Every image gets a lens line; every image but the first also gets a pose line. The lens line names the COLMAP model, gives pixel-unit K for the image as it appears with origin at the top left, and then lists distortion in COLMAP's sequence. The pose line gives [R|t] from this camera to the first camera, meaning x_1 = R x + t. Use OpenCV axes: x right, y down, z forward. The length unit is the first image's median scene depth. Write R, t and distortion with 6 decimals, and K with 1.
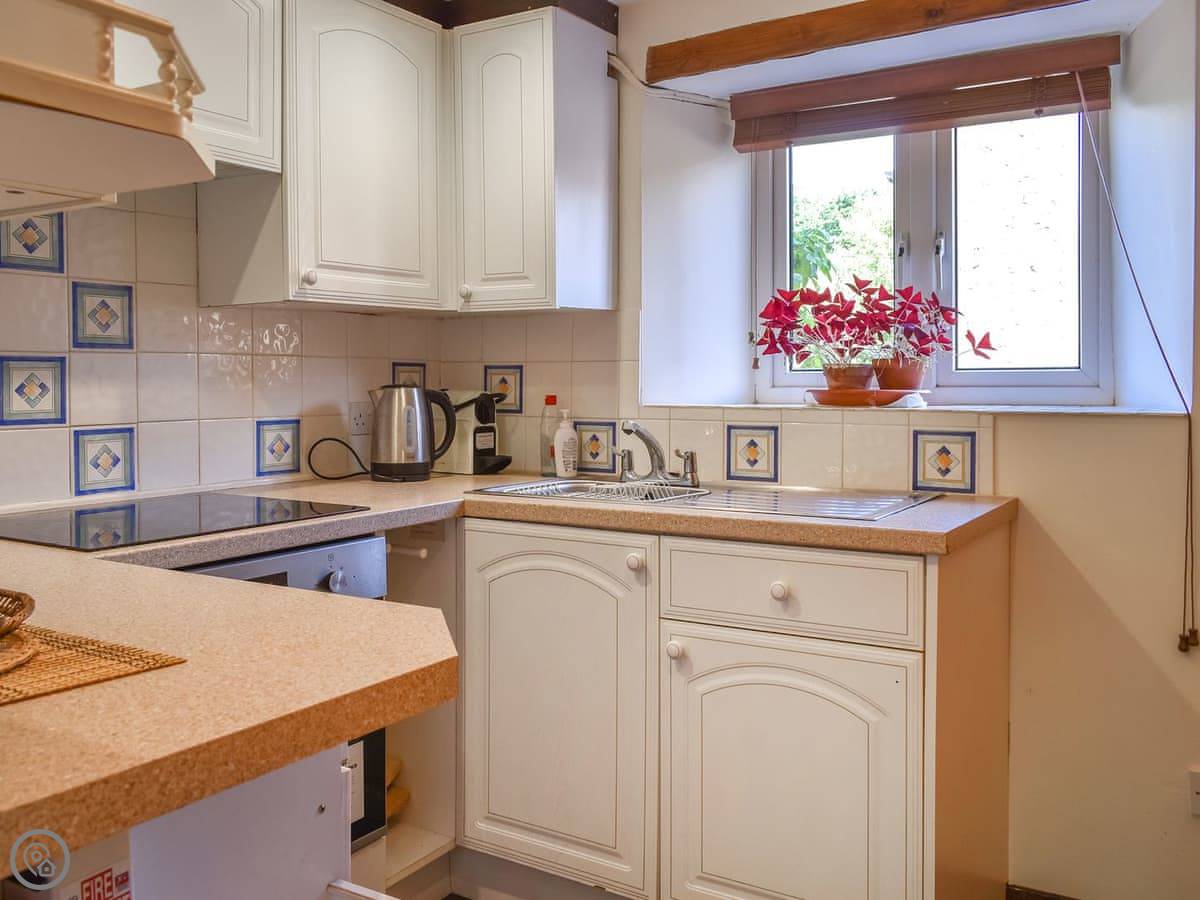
lens RADIAL K [[1057.8, 0, 600.5], [0, 1057.8, 399.5], [0, 0, 1]] dist [-0.005375, -0.000261]
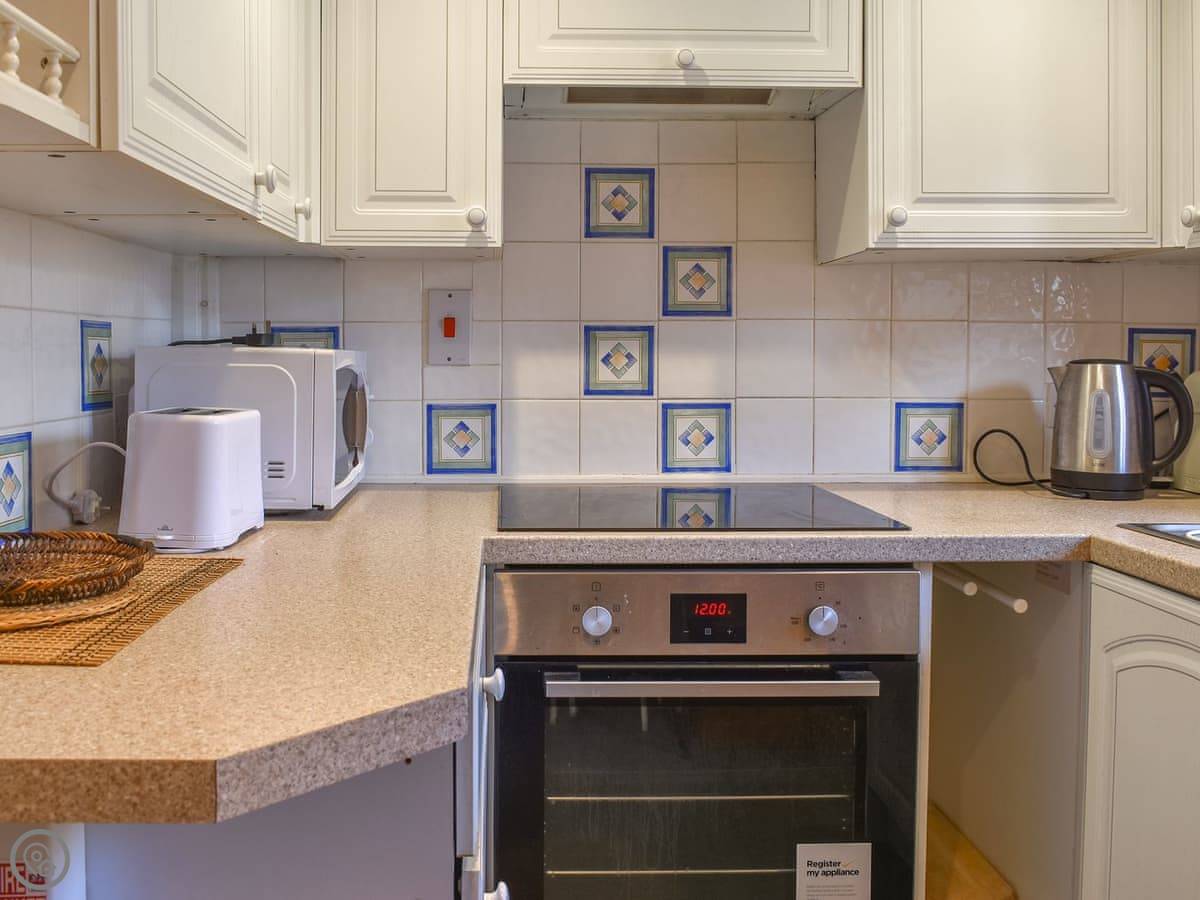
lens RADIAL K [[1074.4, 0, 598.3], [0, 1074.4, 382.7], [0, 0, 1]] dist [-0.020009, -0.007872]
pose [[0.546805, 0.026117, -0.836853, 0.278189], [-0.021536, 0.999621, 0.017125, -0.004524], [0.836983, 0.008658, 0.547160, 0.426212]]
